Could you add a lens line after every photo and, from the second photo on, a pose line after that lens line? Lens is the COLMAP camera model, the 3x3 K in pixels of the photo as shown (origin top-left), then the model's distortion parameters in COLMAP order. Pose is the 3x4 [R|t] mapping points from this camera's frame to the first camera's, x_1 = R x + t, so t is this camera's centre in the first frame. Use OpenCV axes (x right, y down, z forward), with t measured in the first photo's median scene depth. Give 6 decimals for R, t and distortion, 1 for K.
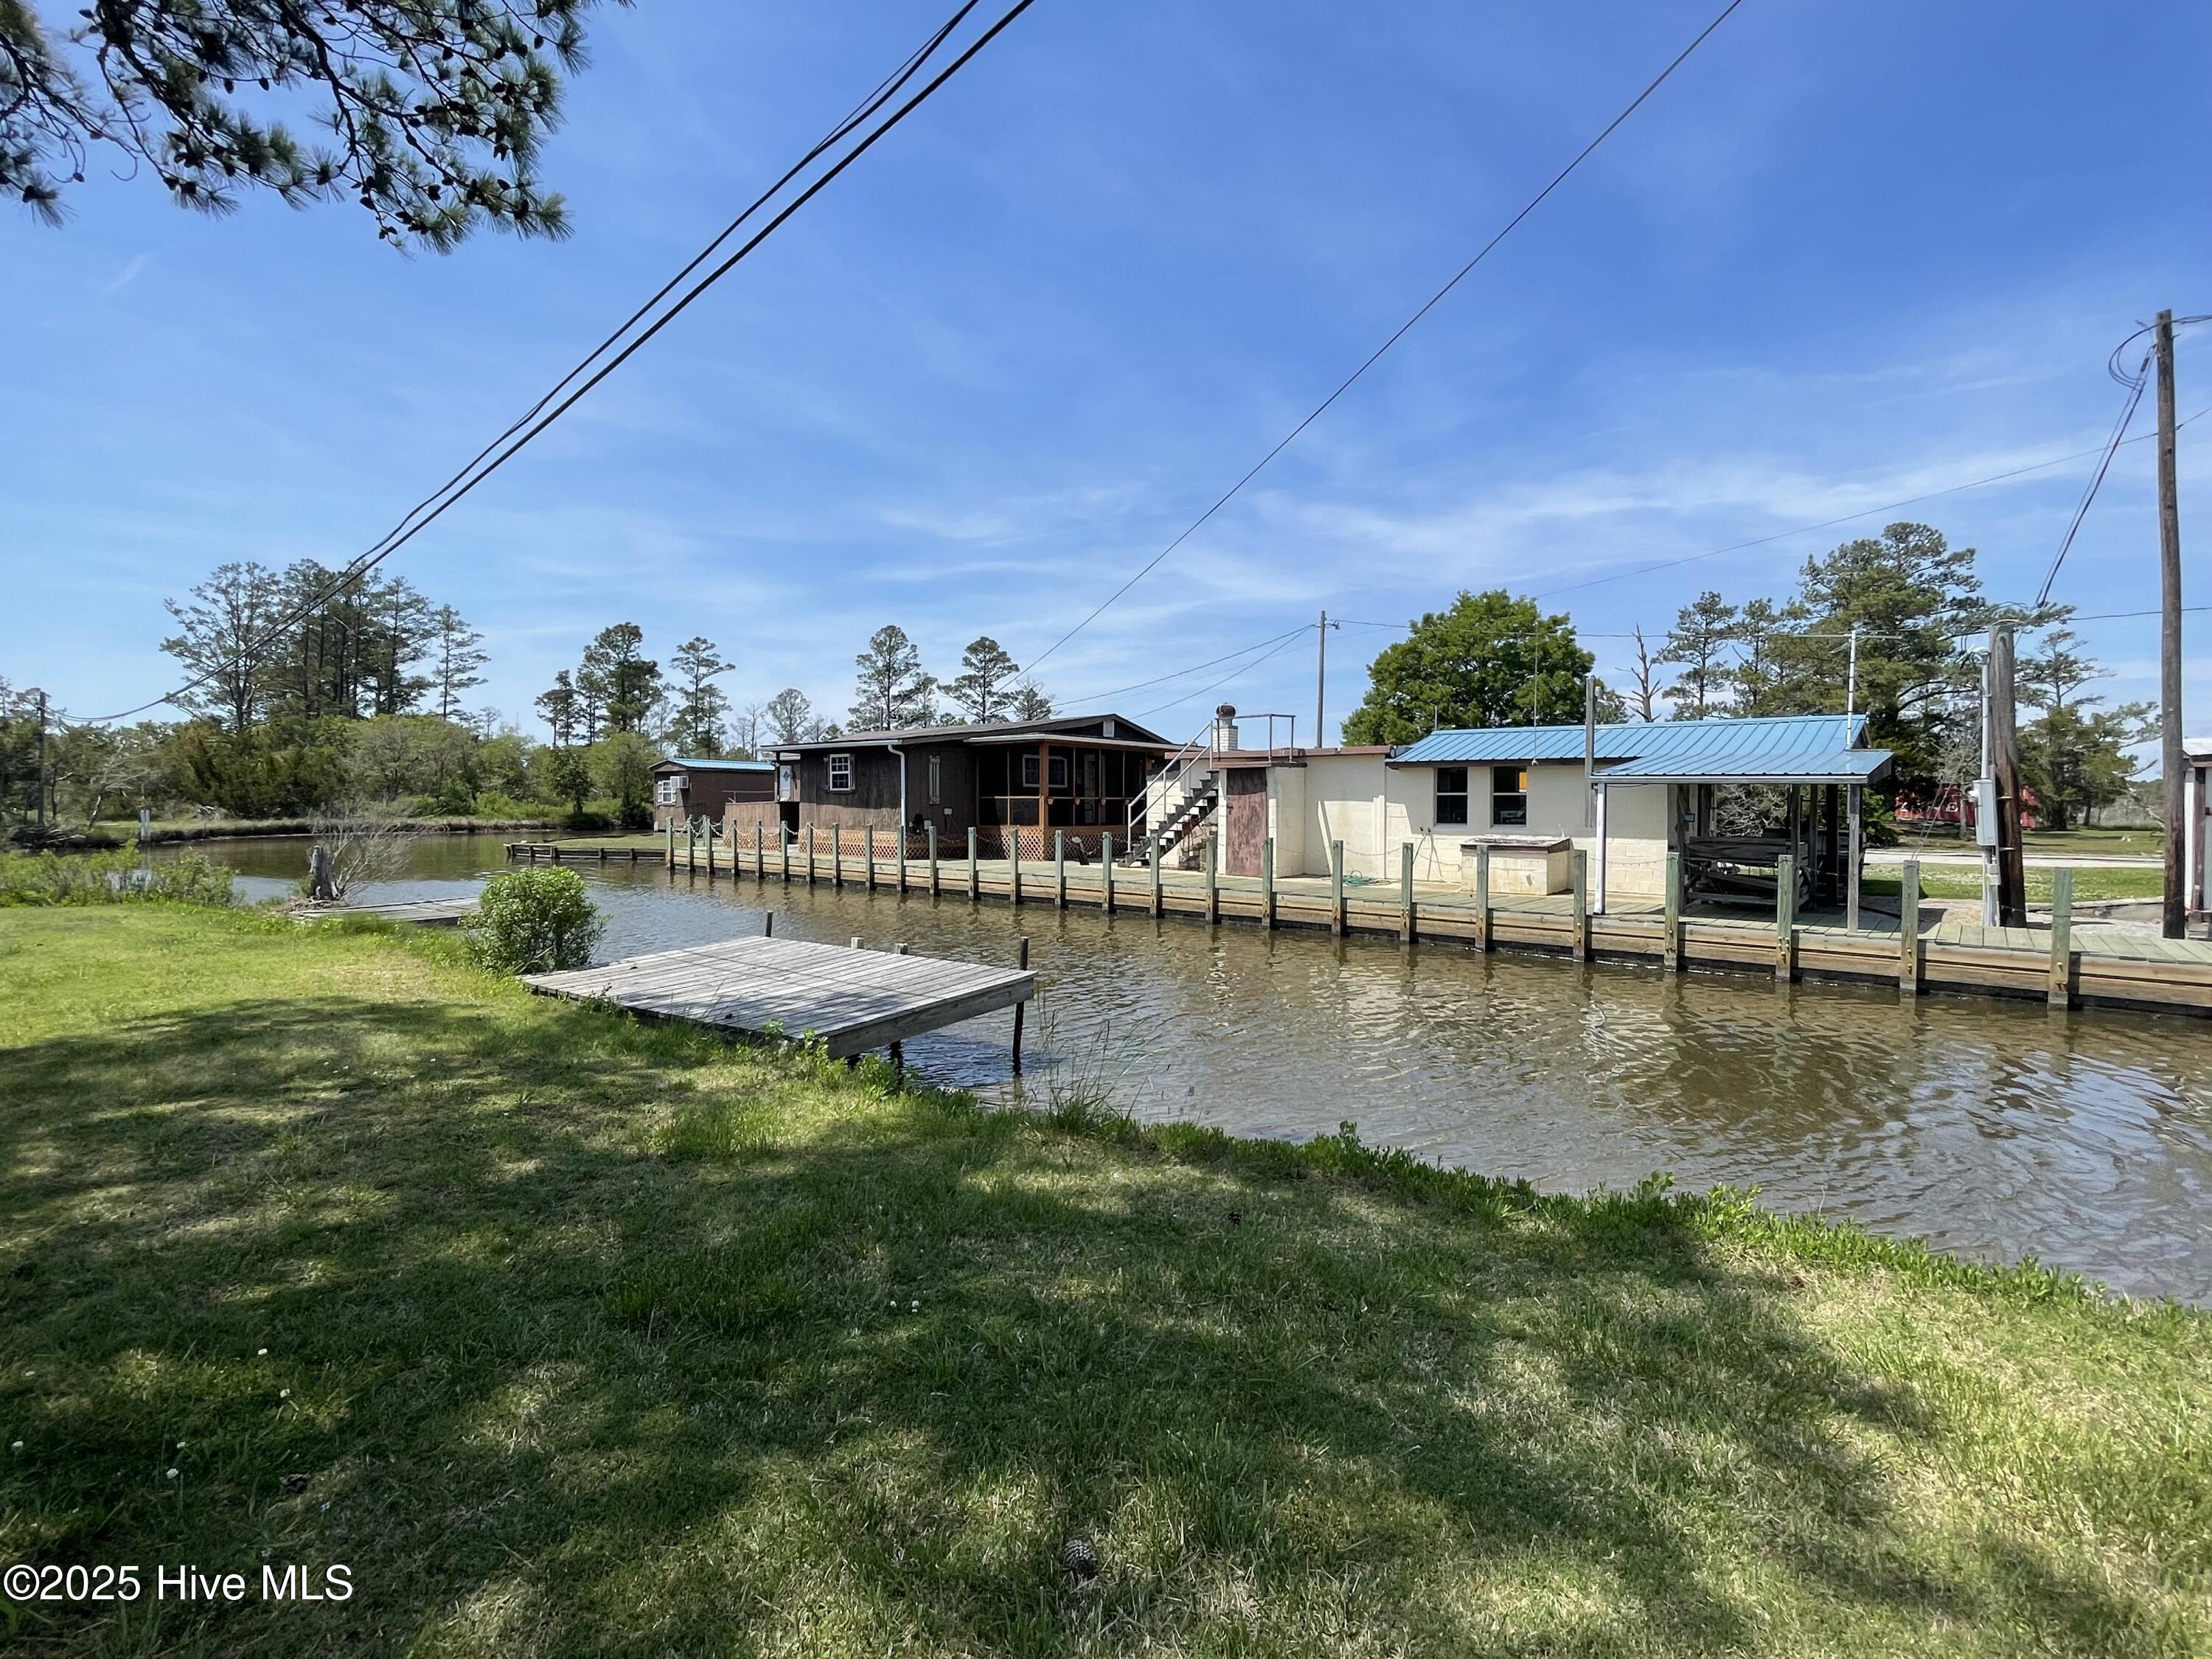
lens RADIAL K [[1028.3, 0, 1106.0], [0, 1028.3, 829.5], [0, 0, 1]] dist [-0.003730, -0.000326]
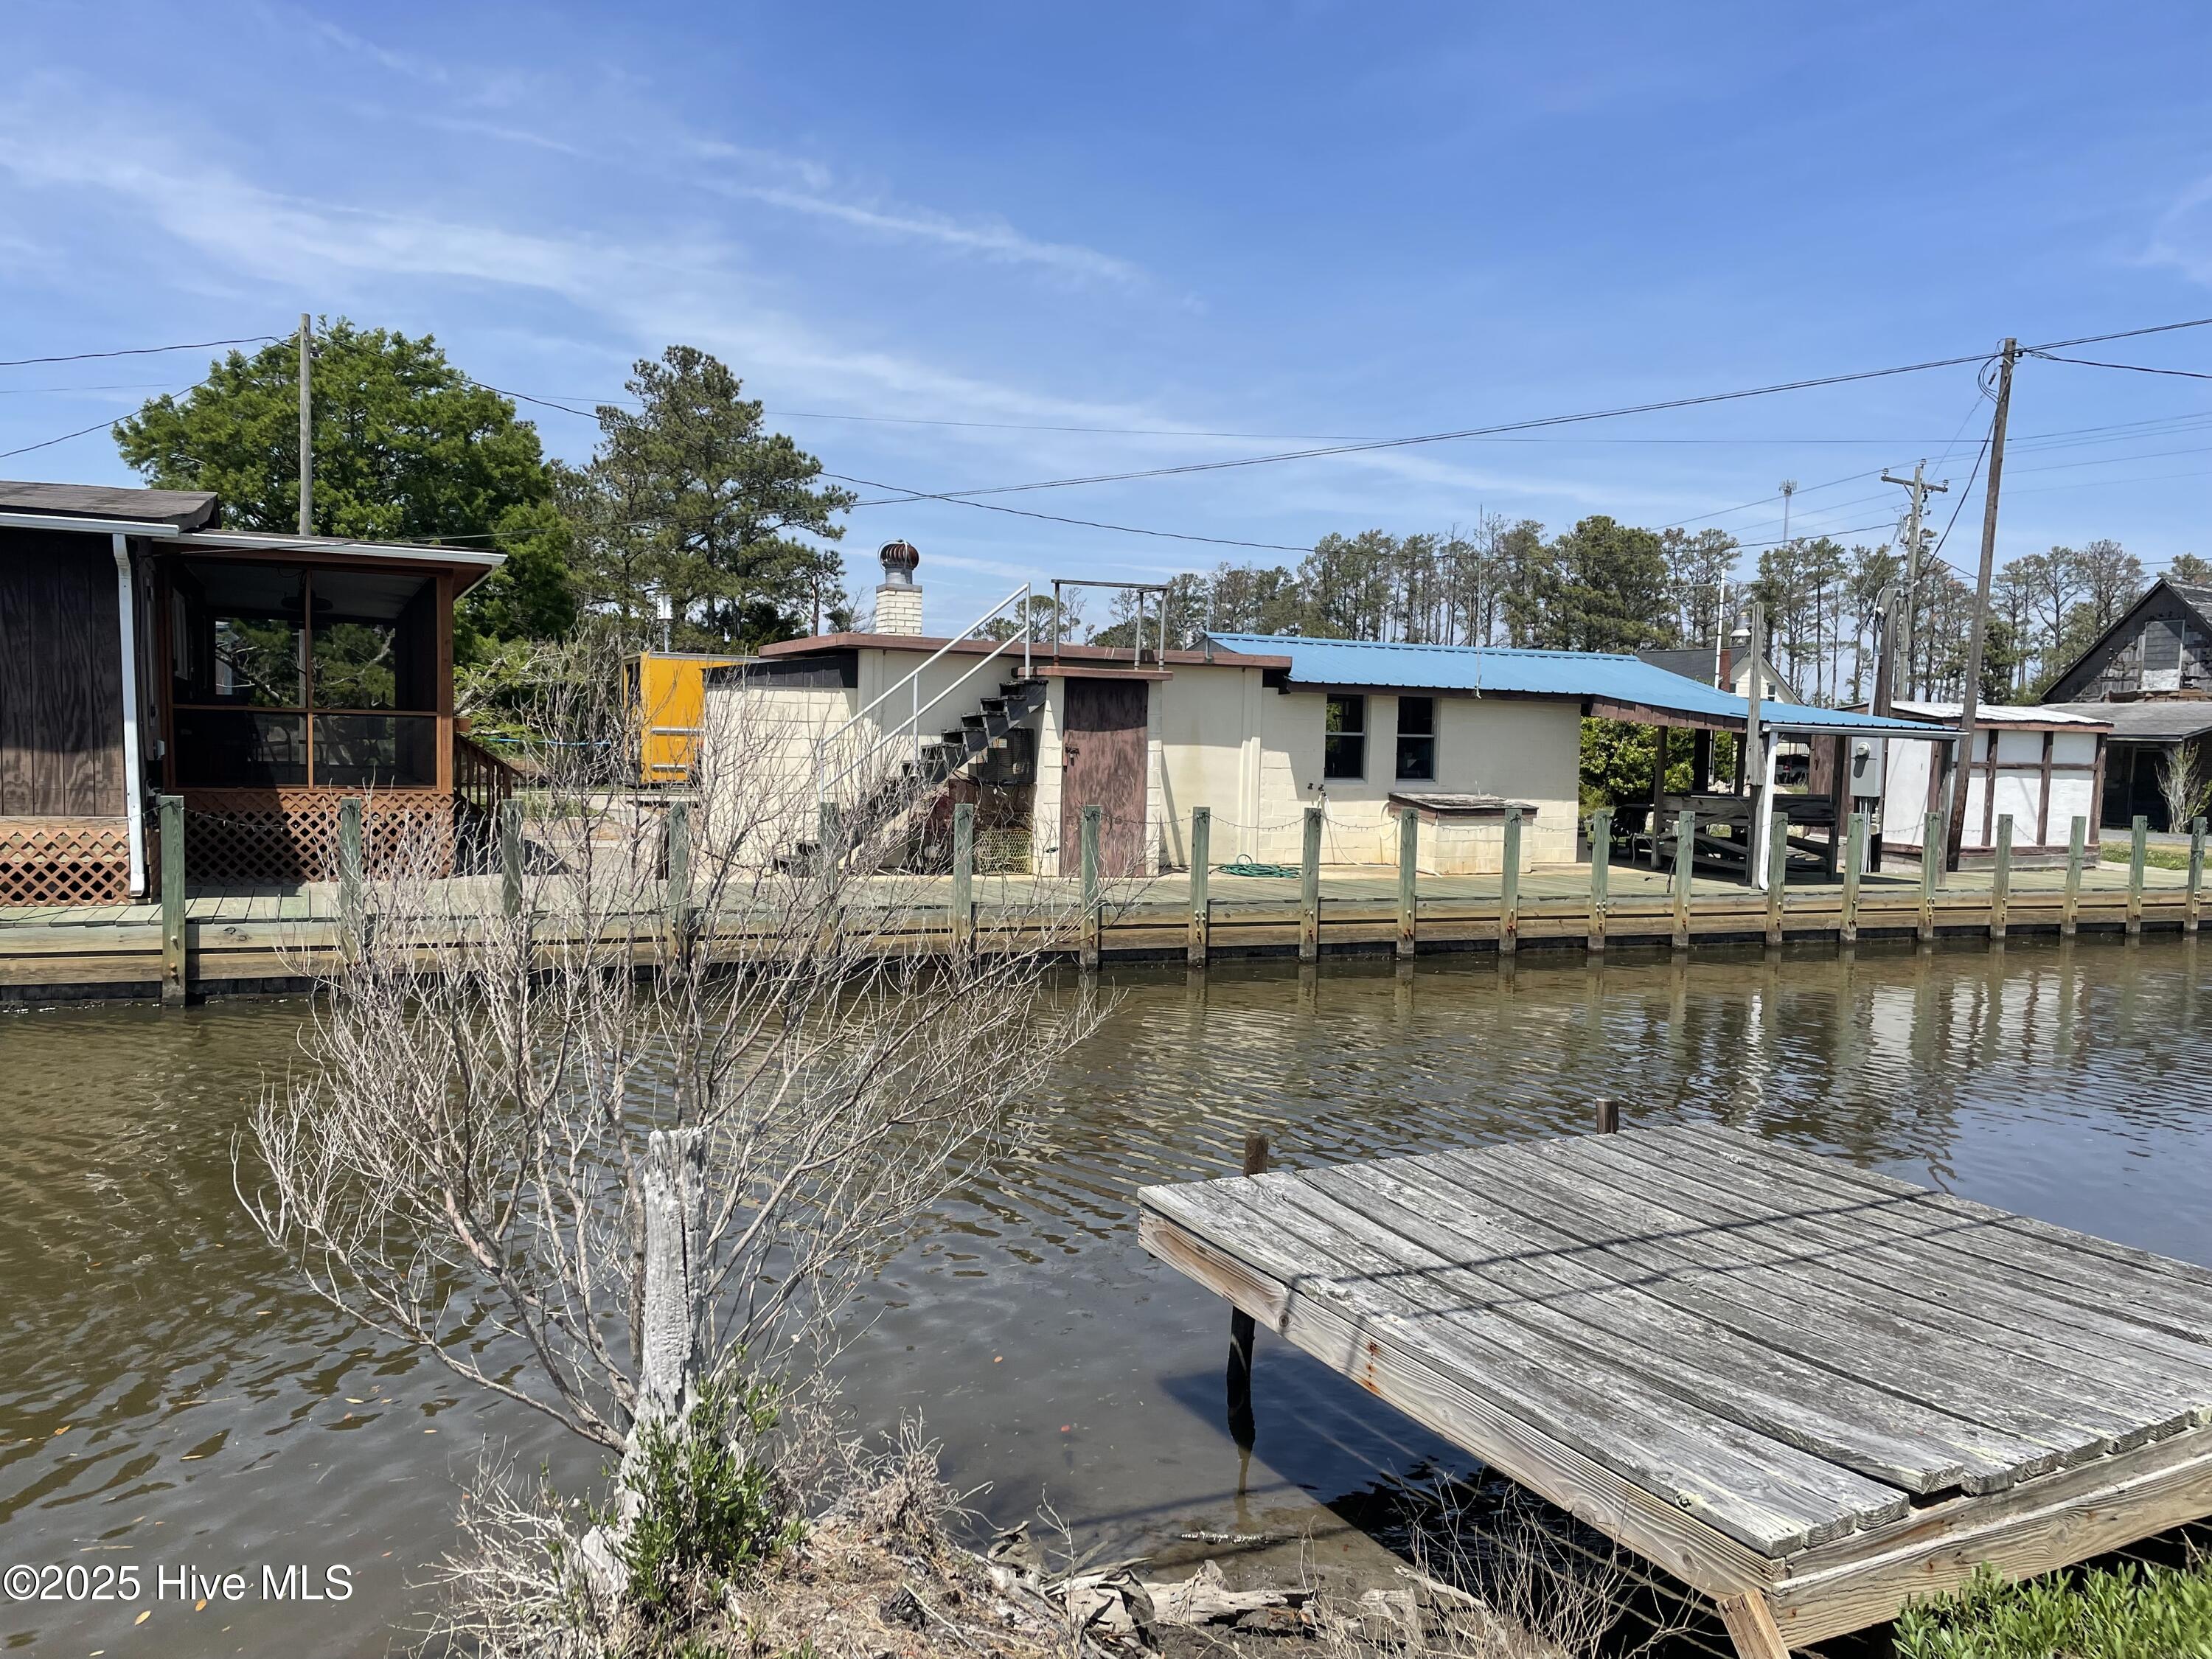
lens RADIAL K [[1724.8, 0, 1106.0], [0, 1724.8, 829.5], [0, 0, 1]] dist [0.127872, 0.000805]
pose [[0.400816, -0.041150, 0.915234, -0.724223], [0.002506, 0.999036, 0.043820, -0.021264], [-0.916155, -0.015270, 0.400533, 0.631782]]
